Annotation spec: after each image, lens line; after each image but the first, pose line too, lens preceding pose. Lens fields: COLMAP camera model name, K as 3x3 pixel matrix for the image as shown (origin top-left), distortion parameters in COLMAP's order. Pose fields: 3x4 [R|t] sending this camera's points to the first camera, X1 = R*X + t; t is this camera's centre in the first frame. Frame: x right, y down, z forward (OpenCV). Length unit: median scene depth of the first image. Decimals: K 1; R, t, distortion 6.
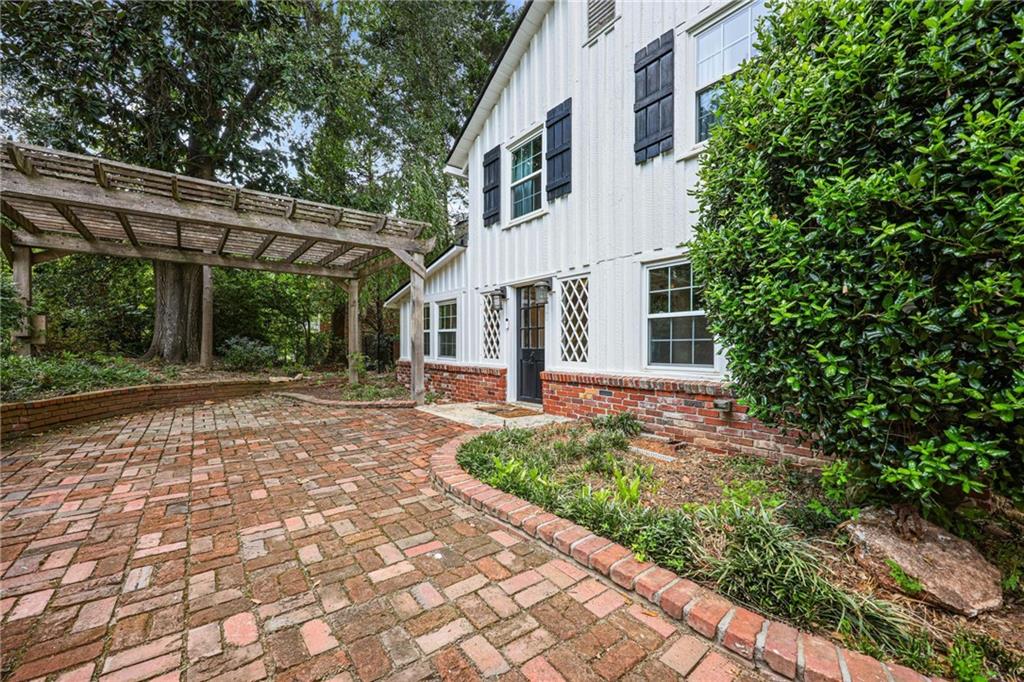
lens RADIAL K [[419.6, 0, 512.9], [0, 419.6, 348.1], [0, 0, 1]] dist [0.004340, 0.000048]
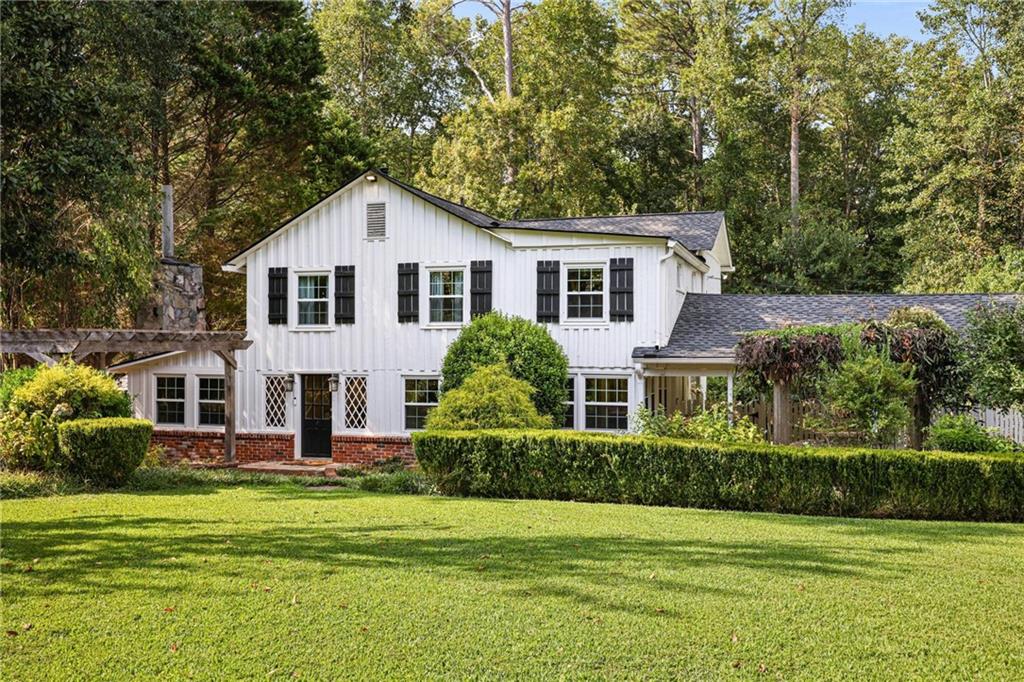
lens RADIAL K [[964.6, 0, 513.7], [0, 964.6, 340.1], [0, 0, 1]] dist [0.000903, 0.000000]
pose [[0.812165, 0.006529, 0.583391, -1.376691], [0.004124, 0.999848, -0.016930, -0.218545], [-0.583413, 0.016156, 0.812015, -2.135263]]
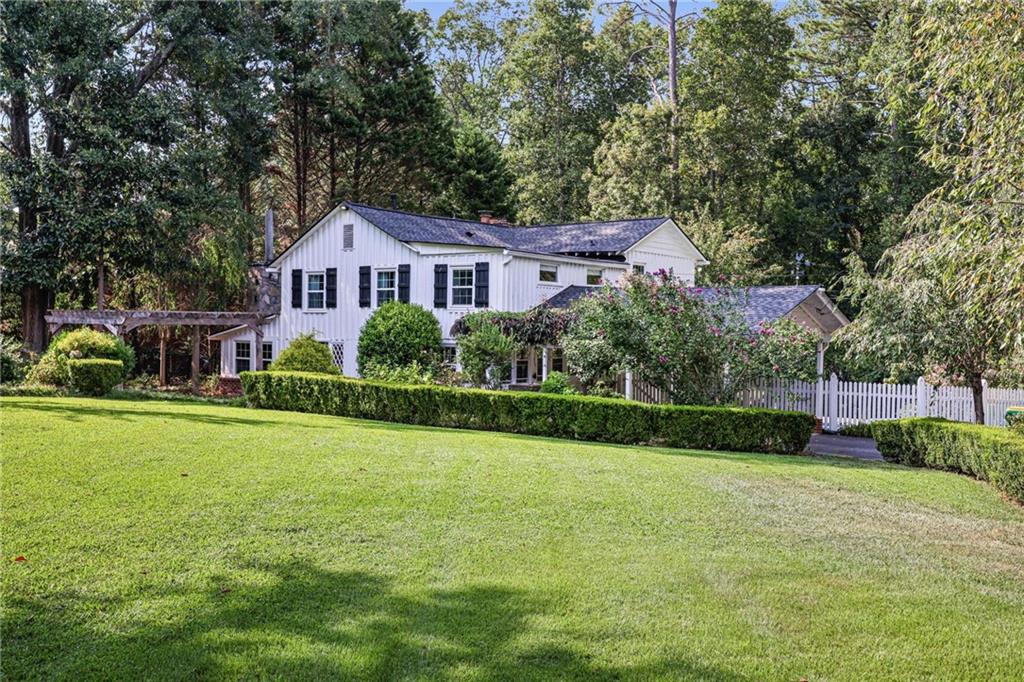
lens RADIAL K [[964.6, 0, 509.8], [0, 964.6, 342.2], [0, 0, 1]] dist [0.000903, 0.000000]
pose [[0.960940, 0.010326, 0.276563, -0.379098], [-0.012222, 0.999912, 0.005135, -0.196617], [-0.276486, -0.008314, 0.960982, -4.026258]]
